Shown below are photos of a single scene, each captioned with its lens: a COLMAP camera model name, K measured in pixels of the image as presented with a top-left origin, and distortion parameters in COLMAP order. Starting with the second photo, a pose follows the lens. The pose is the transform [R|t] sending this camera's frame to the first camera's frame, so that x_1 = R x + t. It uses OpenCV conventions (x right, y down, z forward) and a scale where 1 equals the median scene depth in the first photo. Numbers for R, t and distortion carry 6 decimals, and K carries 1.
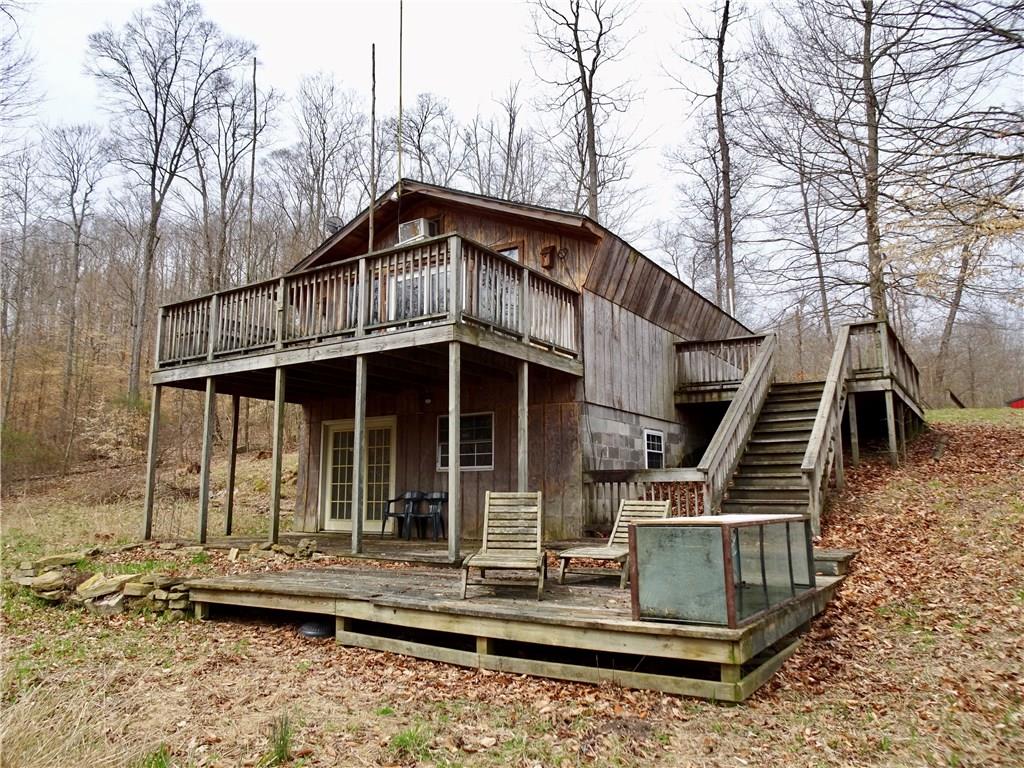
lens RADIAL K [[726.4, 0, 512.9], [0, 726.4, 384.5], [0, 0, 1]] dist [0.007419, -0.003047]
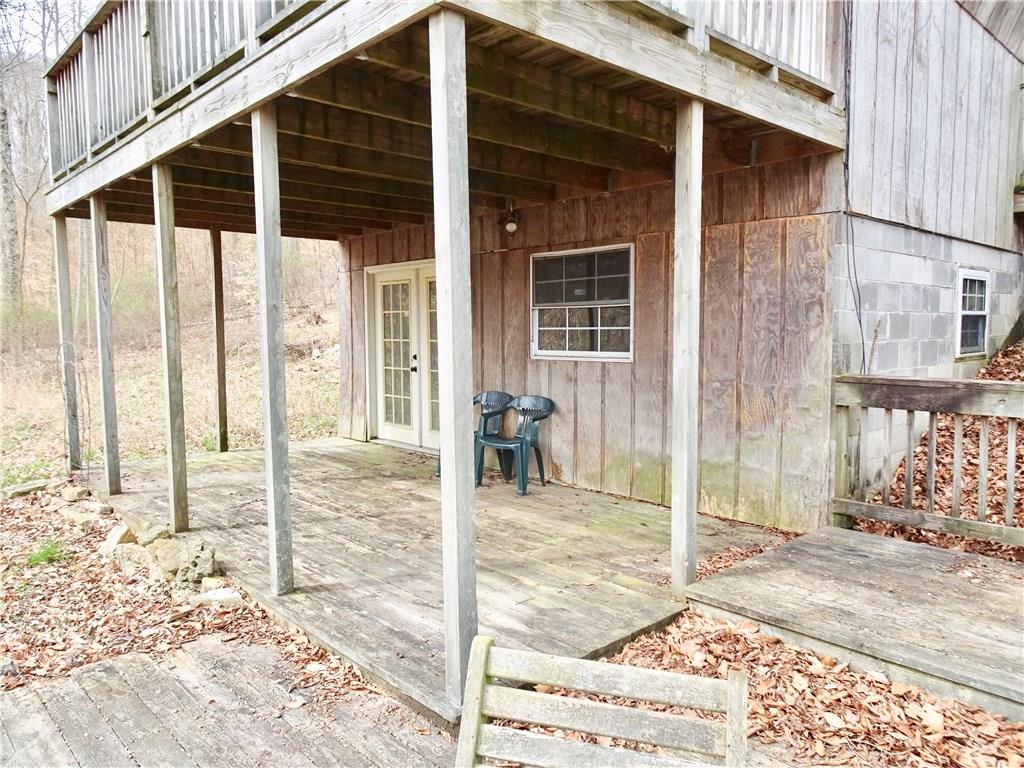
lens RADIAL K [[726.4, 0, 517.0], [0, 726.4, 384.0], [0, 0, 1]] dist [0.007419, -0.003047]
pose [[0.970656, 0.012553, -0.240145, 0.016191], [0.042823, 0.973652, 0.223983, 0.017238], [0.236629, -0.227694, 0.944543, 0.501871]]
